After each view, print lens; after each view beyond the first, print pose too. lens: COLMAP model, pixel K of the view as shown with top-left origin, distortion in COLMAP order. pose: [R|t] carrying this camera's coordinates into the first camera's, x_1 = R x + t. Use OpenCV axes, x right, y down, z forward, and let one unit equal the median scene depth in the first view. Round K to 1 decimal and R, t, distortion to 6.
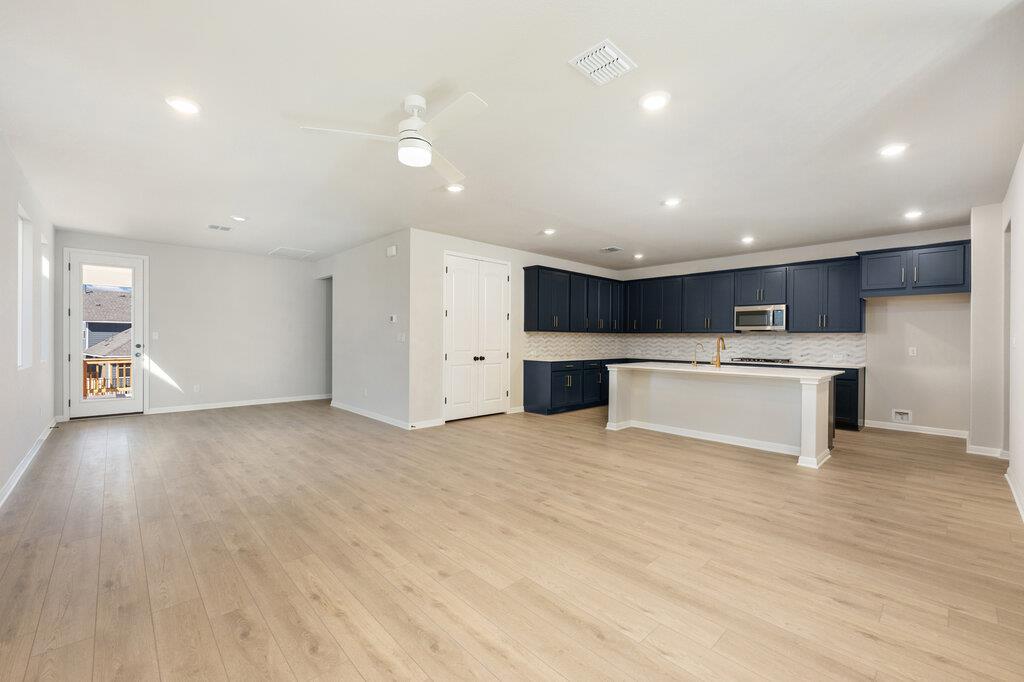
lens RADIAL K [[420.0, 0, 511.5], [0, 420.0, 340.8], [0, 0, 1]] dist [-0.000593, -0.000005]
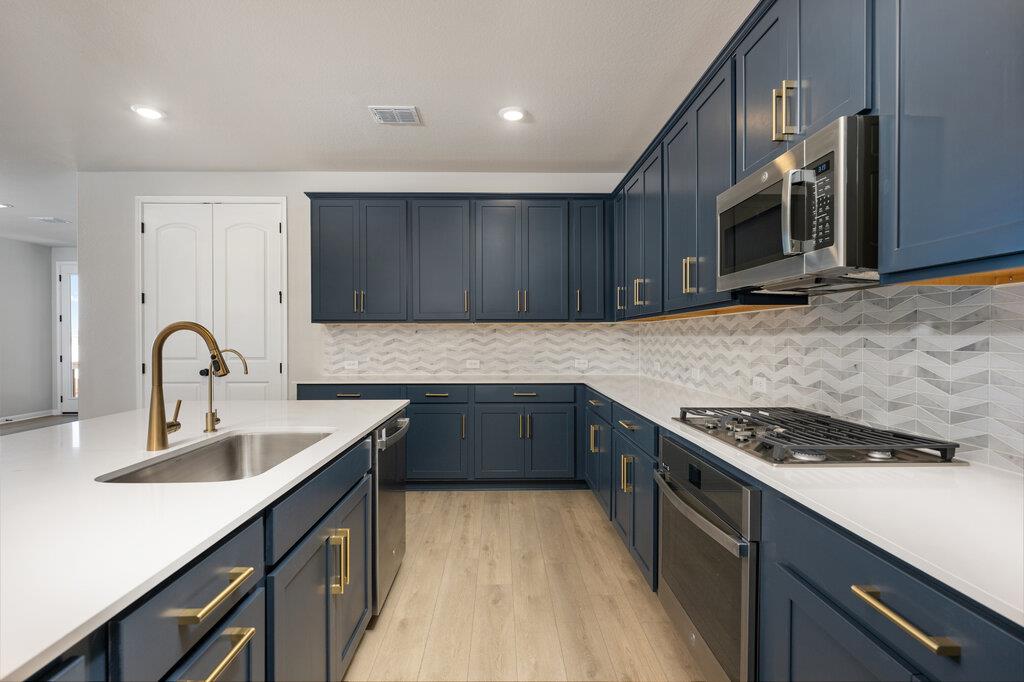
lens RADIAL K [[496.8, 0, 509.9], [0, 496.8, 340.4], [0, 0, 1]] dist [-0.001813, 0.000014]
pose [[0.740154, -0.006818, -0.672403, 0.777973], [0.006070, 0.999976, -0.003459, 0.003374], [0.672410, -0.001522, 0.740177, 0.865112]]
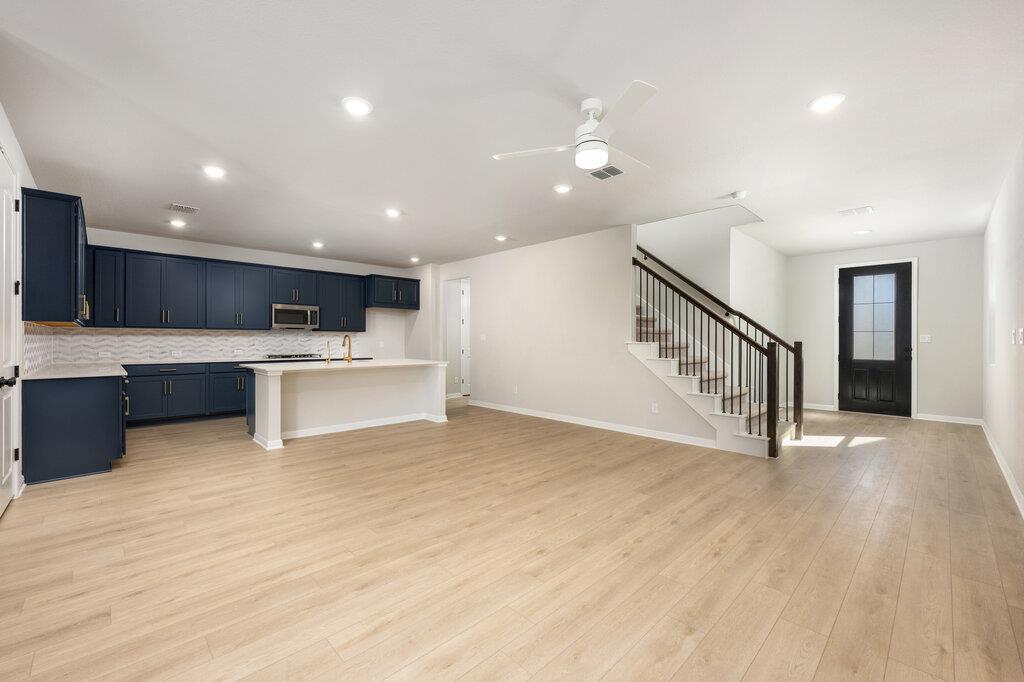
lens RADIAL K [[420.0, 0, 511.5], [0, 420.0, 340.8], [0, 0, 1]] dist [-0.000593, -0.000005]
pose [[-0.014083, -0.010155, 0.999849, -0.570452], [0.000549, 0.999948, 0.010164, -0.004123], [-0.999901, 0.000692, -0.014076, 0.553392]]
